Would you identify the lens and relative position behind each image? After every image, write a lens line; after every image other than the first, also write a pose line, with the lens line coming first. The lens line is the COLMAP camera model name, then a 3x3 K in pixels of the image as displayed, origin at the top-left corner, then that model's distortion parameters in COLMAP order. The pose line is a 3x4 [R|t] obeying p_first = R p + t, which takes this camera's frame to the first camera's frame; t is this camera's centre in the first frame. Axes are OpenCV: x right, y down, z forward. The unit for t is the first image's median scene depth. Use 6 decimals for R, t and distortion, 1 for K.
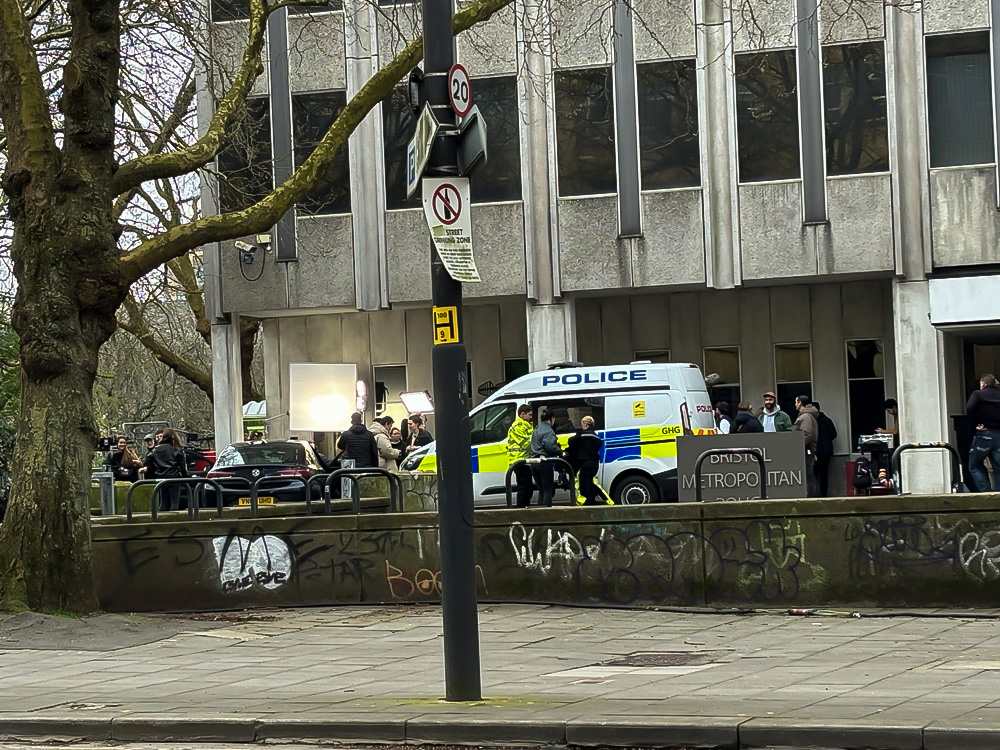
lens RADIAL K [[2499.0, 0, 500.0], [0, 2499.0, 375.0], [0, 0, 1]] dist [0.331550, -0.700719]
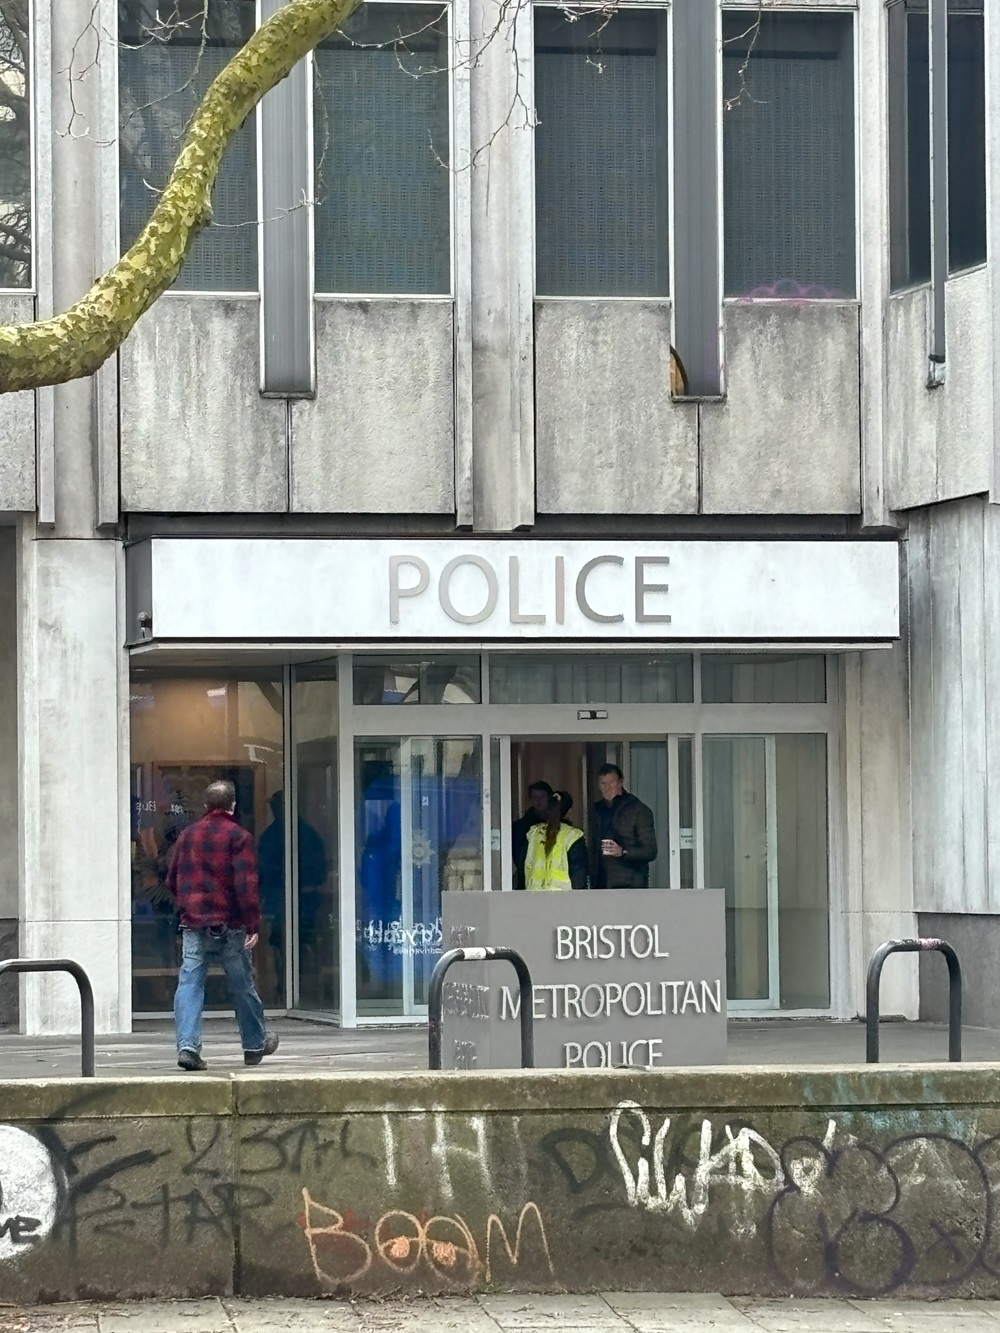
lens RADIAL K [[5622.7, 0, 500.0], [0, 5622.7, 666.5], [0, 0, 1]] dist [0.220329, -0.447844]
pose [[0.871131, 0.050471, 0.488451, -0.471180], [-0.045888, 0.998718, -0.021357, 0.006000], [-0.488902, -0.003810, 0.872330, 0.170174]]
